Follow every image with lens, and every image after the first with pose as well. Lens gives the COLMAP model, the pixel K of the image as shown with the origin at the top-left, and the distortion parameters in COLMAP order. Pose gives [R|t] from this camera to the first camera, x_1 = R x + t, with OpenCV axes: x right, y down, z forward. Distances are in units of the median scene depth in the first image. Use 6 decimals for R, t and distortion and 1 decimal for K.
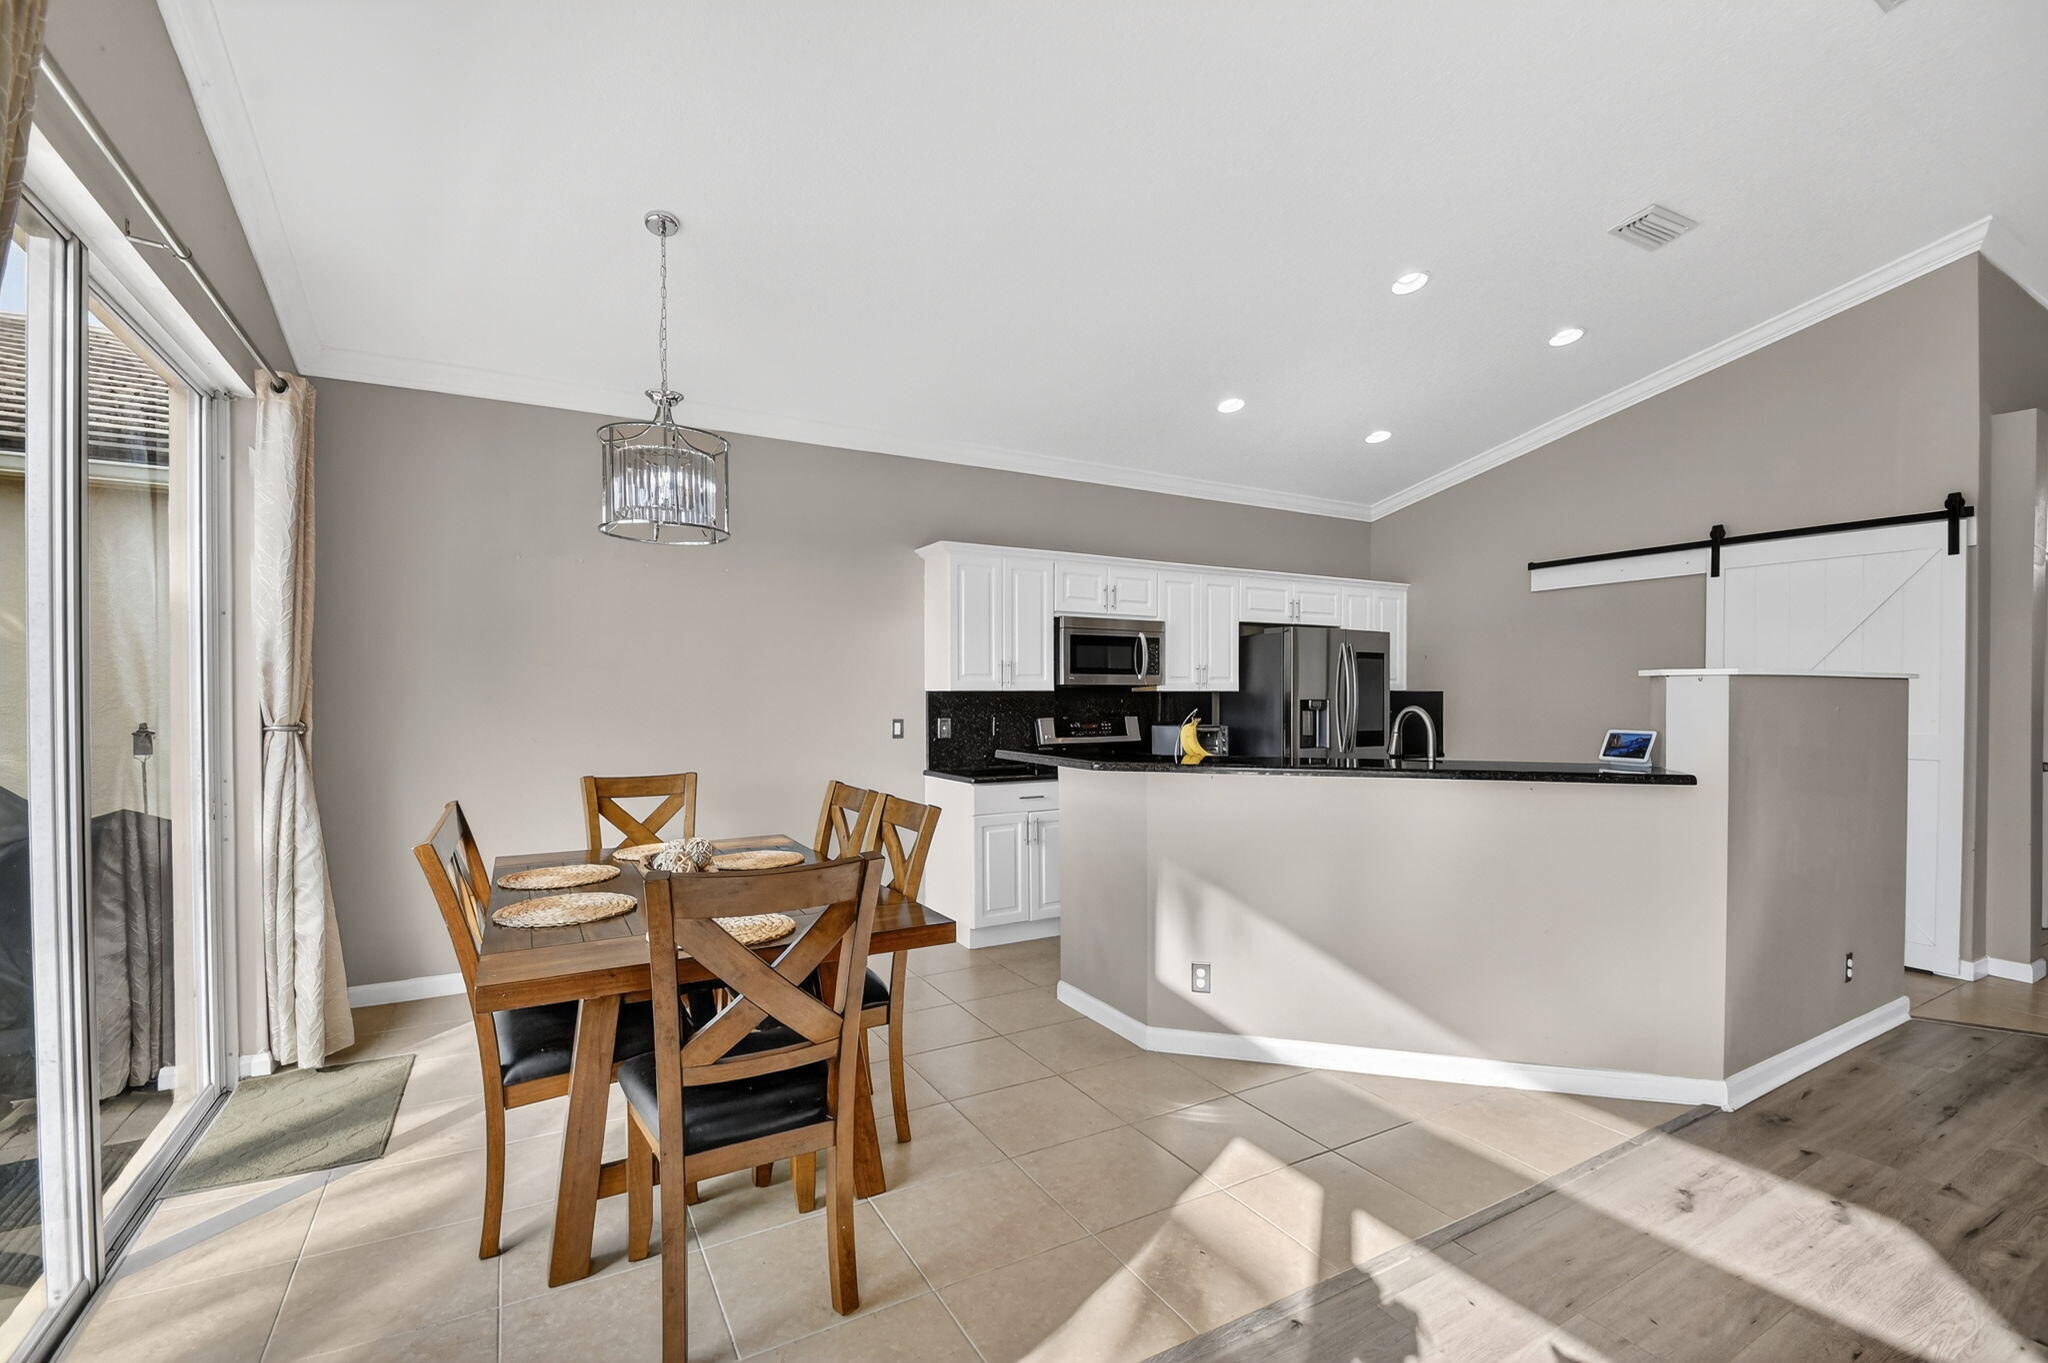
lens RADIAL K [[914.5, 0, 1033.6], [0, 914.5, 705.4], [0, 0, 1]] dist [-0.000419, -0.000060]
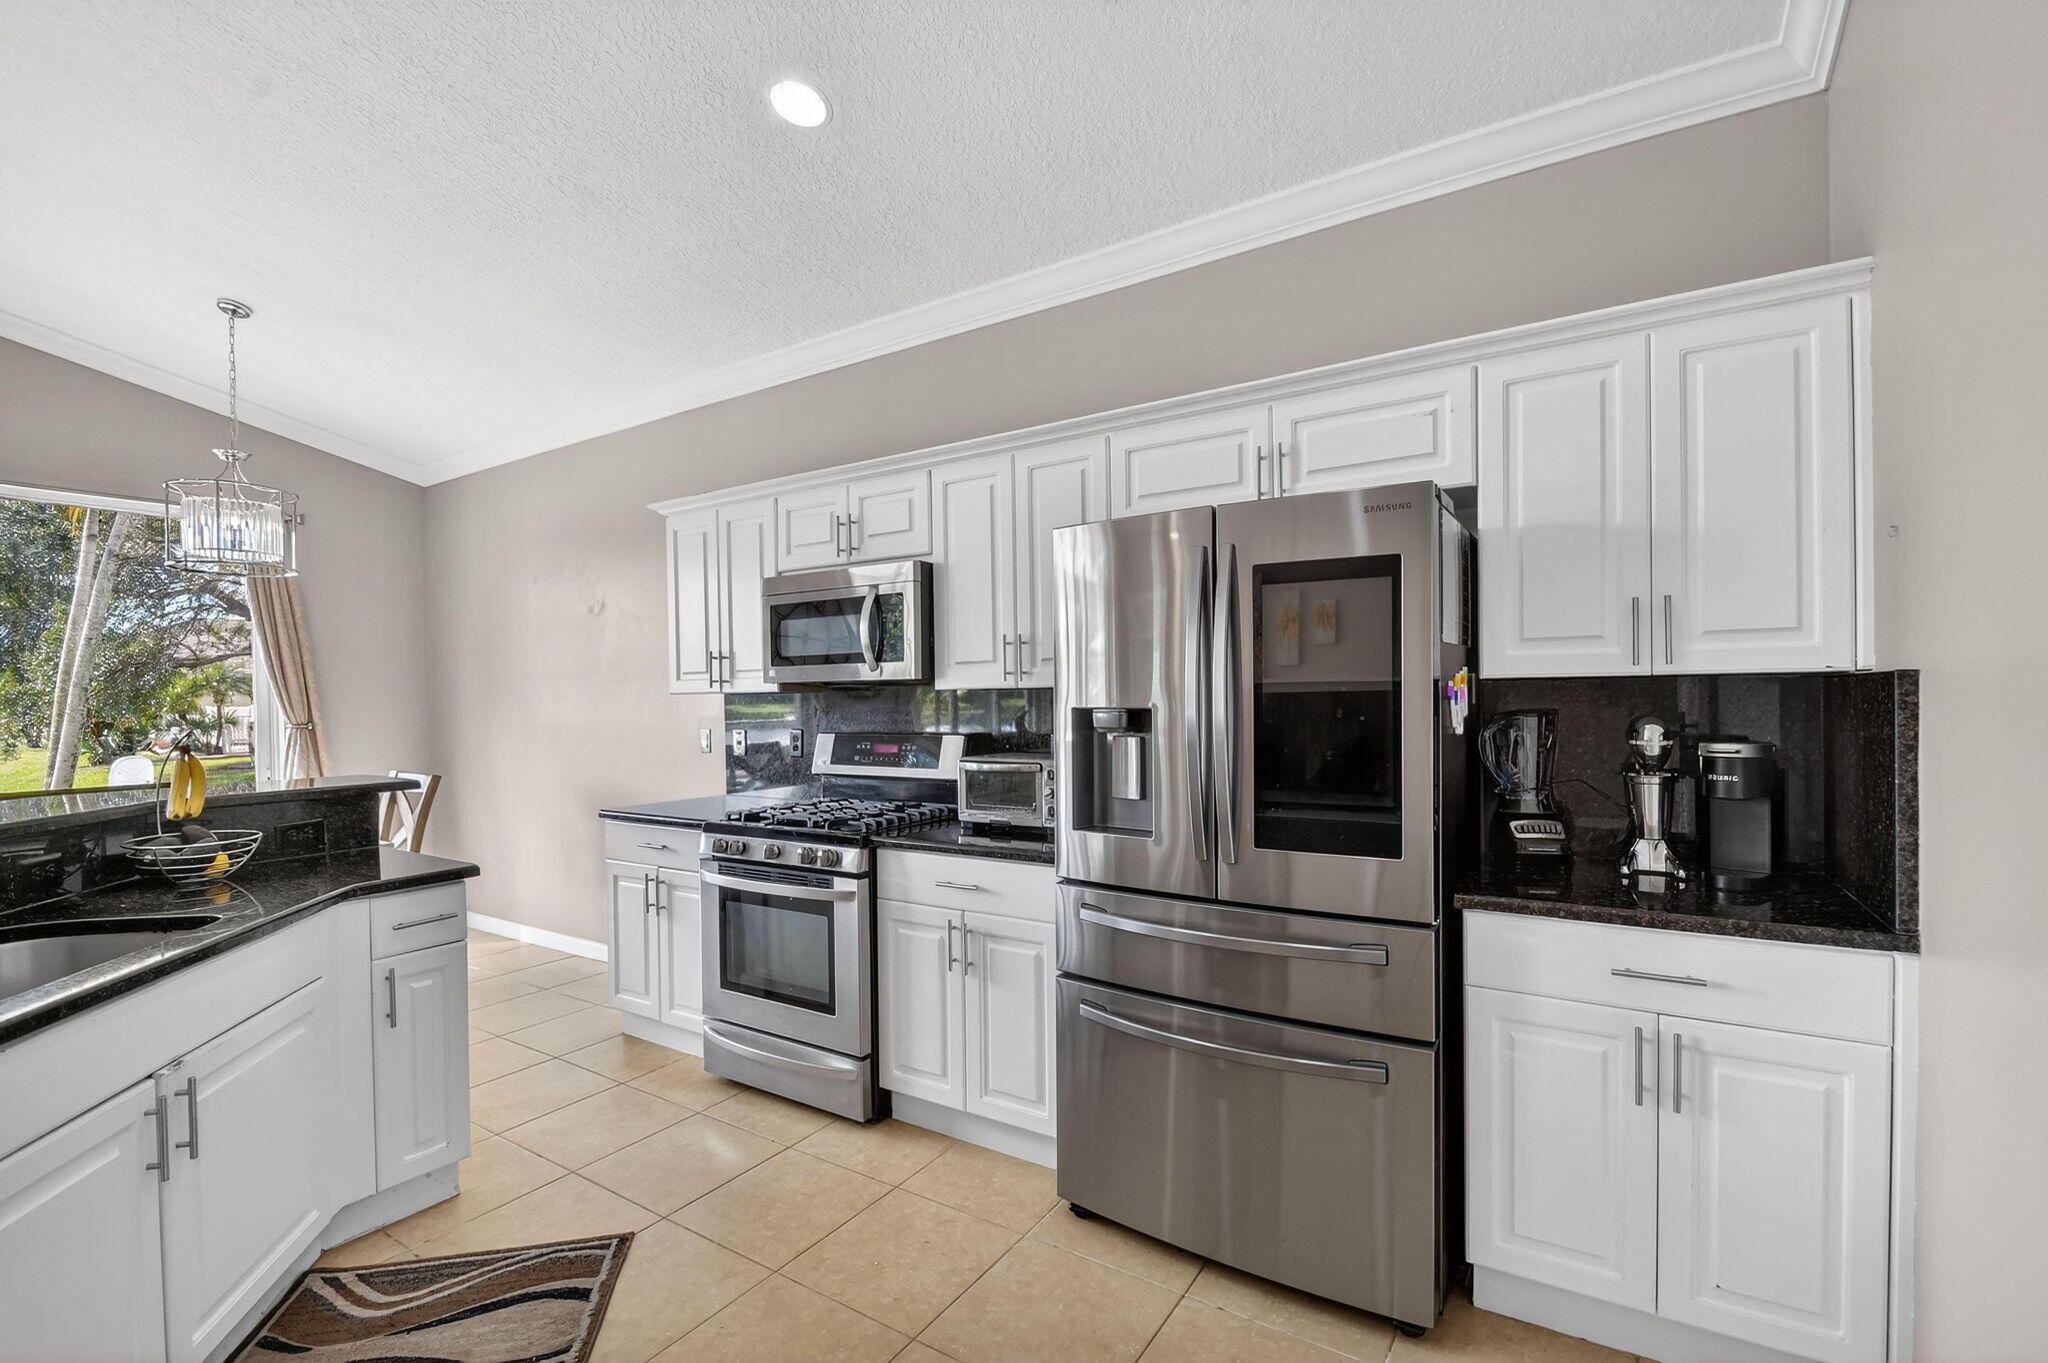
lens RADIAL K [[914.5, 0, 1033.6], [0, 914.5, 705.4], [0, 0, 1]] dist [-0.000419, -0.000060]
pose [[0.455214, 0.008712, -0.890339, 0.665317], [0.012310, 0.999795, 0.016077, -0.014427], [0.890297, -0.018279, 0.455014, 0.828248]]
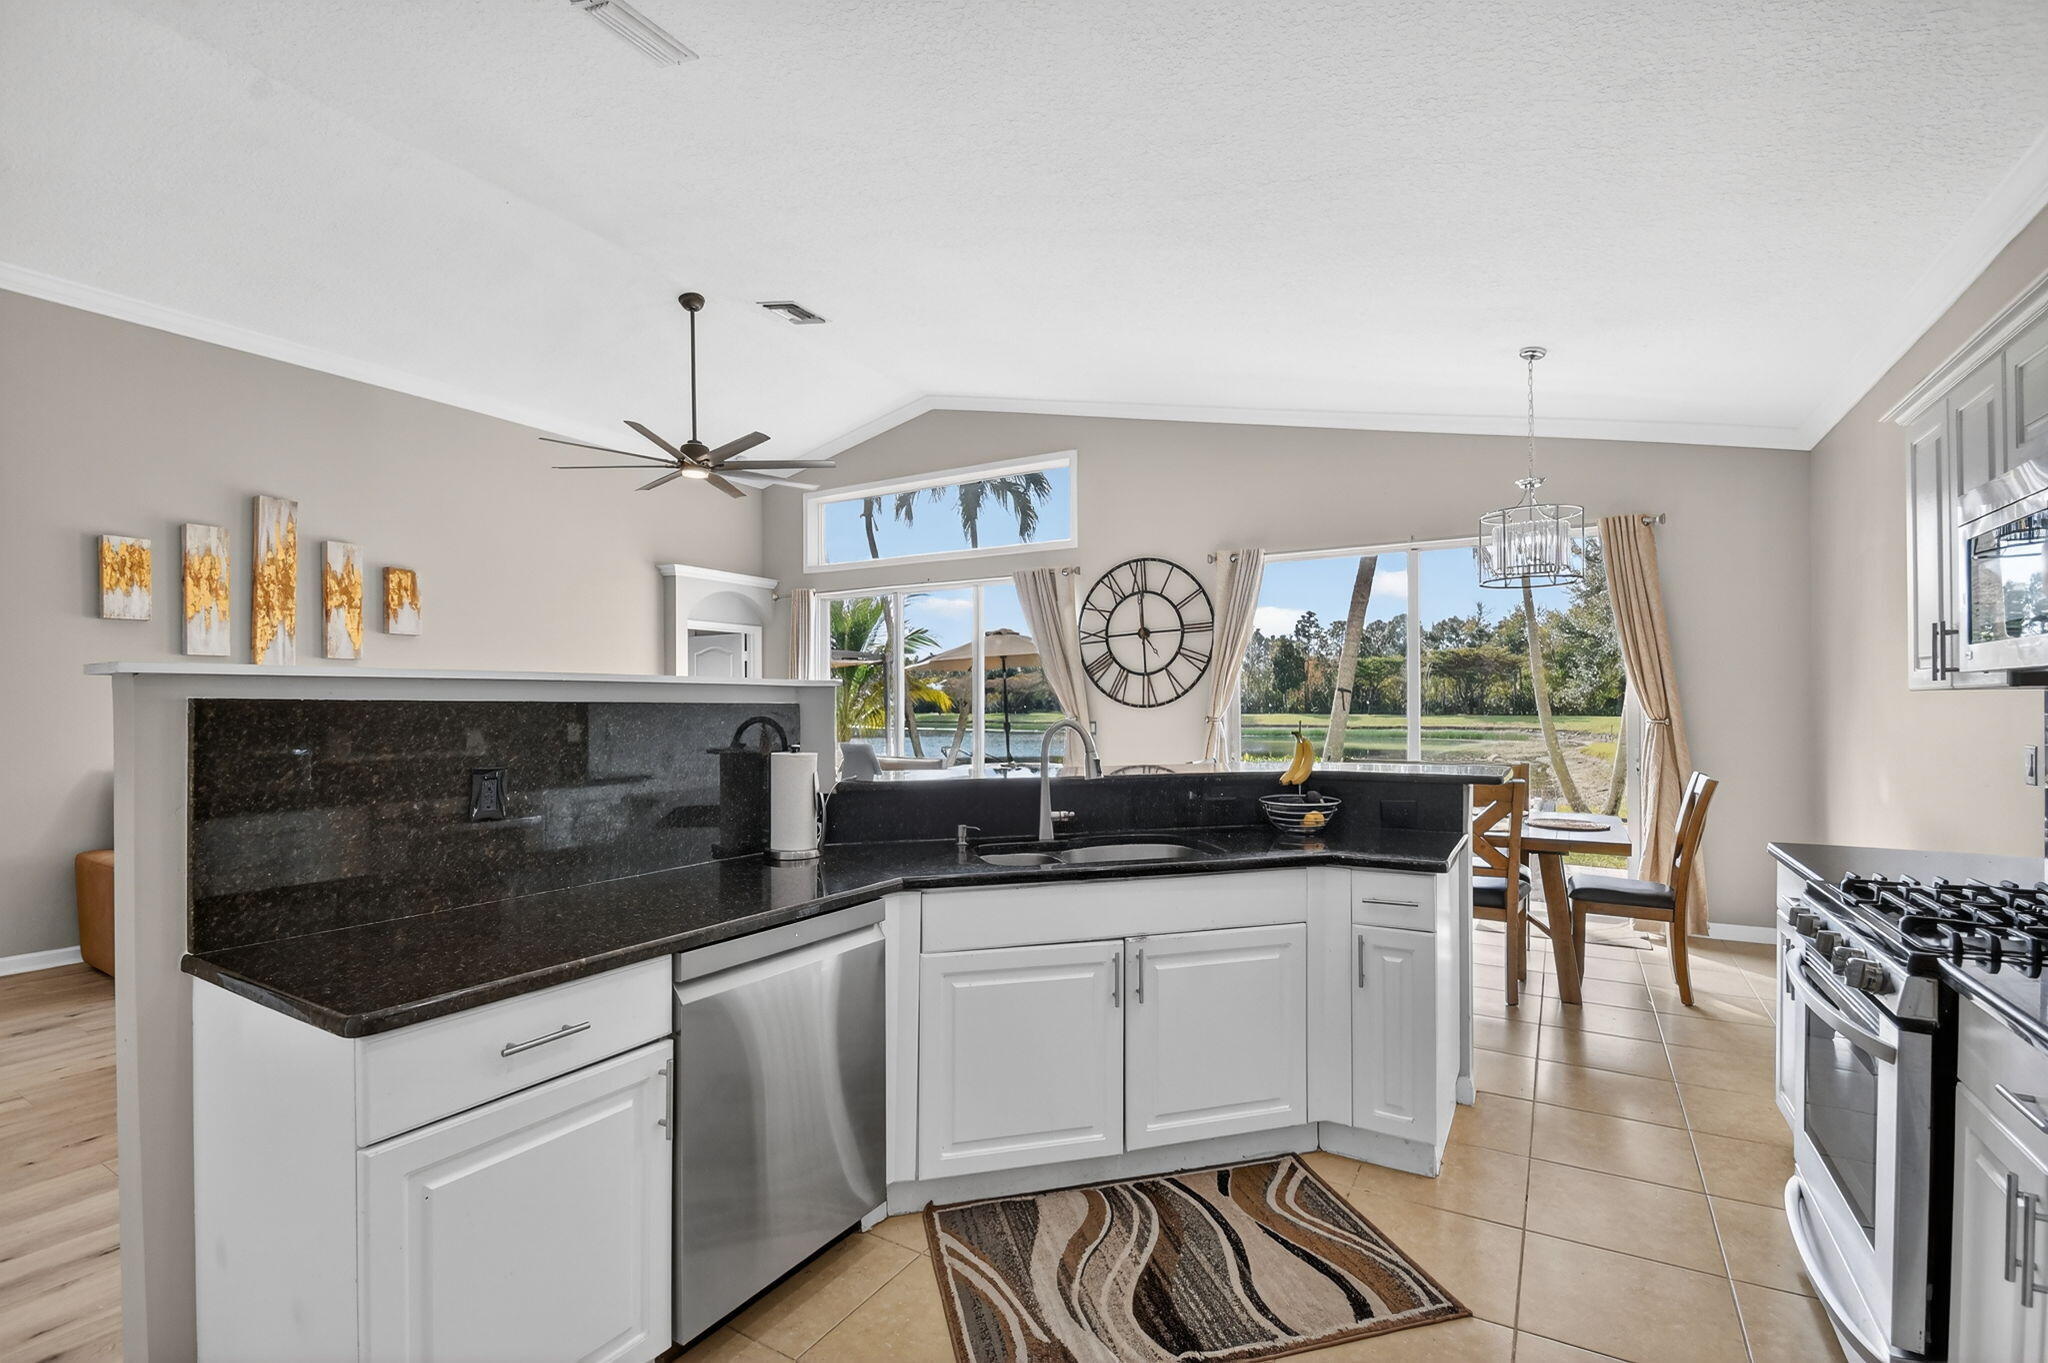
lens RADIAL K [[914.5, 0, 1033.6], [0, 914.5, 705.4], [0, 0, 1]] dist [-0.000419, -0.000060]
pose [[-0.868070, 0.007797, -0.496381, 0.538412], [0.006209, 0.999969, 0.004849, -0.013236], [0.496404, 0.001127, -0.868091, 1.085772]]
